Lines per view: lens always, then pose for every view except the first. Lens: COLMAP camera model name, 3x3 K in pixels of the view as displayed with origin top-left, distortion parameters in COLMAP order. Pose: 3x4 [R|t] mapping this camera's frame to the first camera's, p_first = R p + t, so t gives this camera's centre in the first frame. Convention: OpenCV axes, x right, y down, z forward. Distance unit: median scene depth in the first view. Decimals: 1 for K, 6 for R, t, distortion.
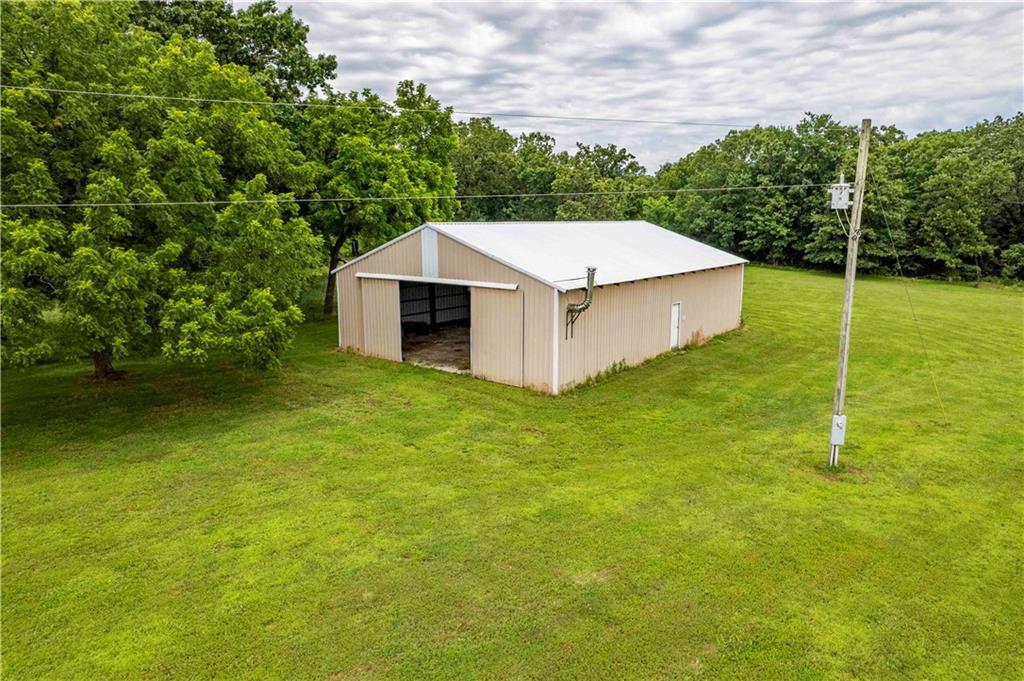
lens RADIAL K [[661.6, 0, 508.7], [0, 661.6, 343.7], [0, 0, 1]] dist [-0.068071, 0.059524]
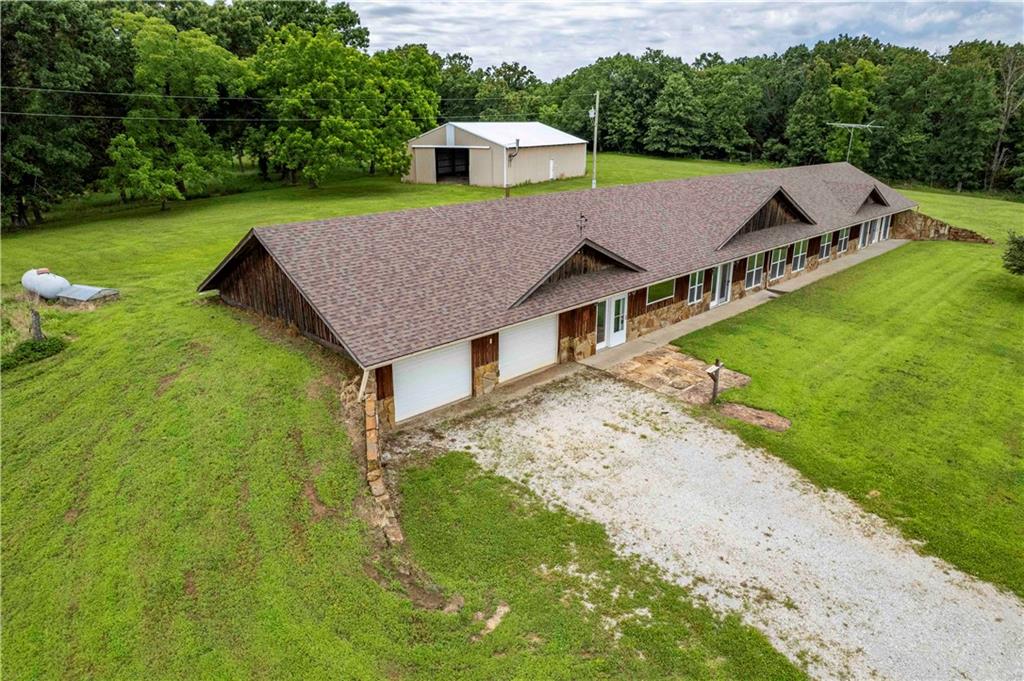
lens RADIAL K [[661.6, 0, 510.3], [0, 661.6, 336.5], [0, 0, 1]] dist [-0.068071, 0.059524]
pose [[0.988639, -0.045035, 0.143406, -0.095964], [0.026326, 0.991193, 0.129783, 0.098359], [-0.147988, -0.124533, 0.981117, -0.510181]]
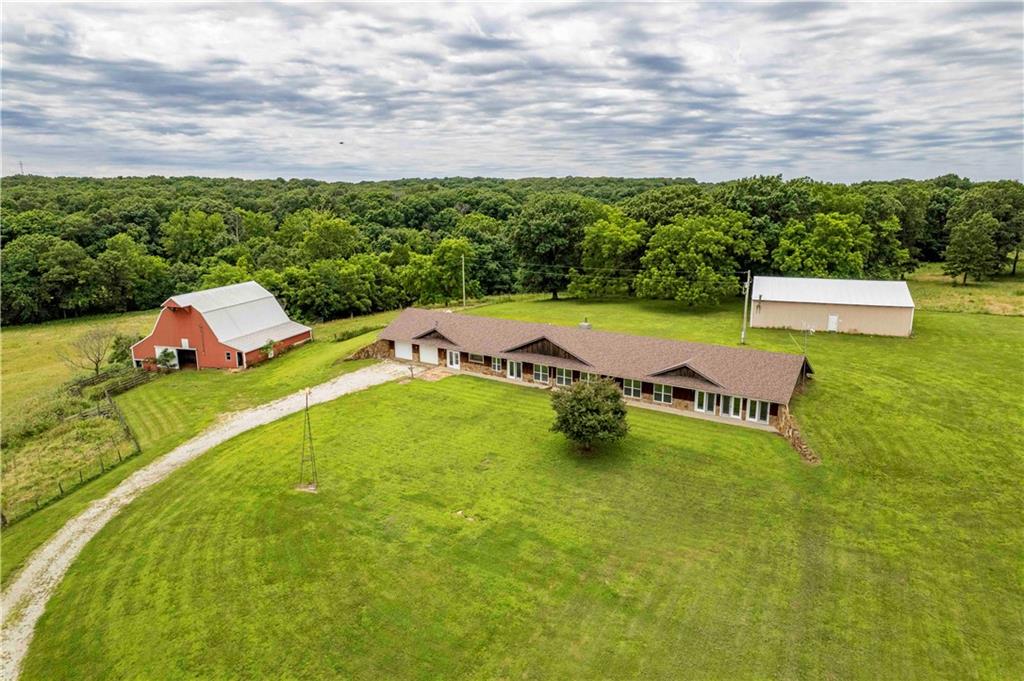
lens RADIAL K [[661.6, 0, 520.9], [0, 661.6, 344.5], [0, 0, 1]] dist [-0.068071, 0.059524]
pose [[0.325834, 0.208849, -0.922071, 0.931561], [-0.170928, 0.972237, 0.159810, -0.060869], [0.929847, 0.105536, 0.352486, -0.452959]]
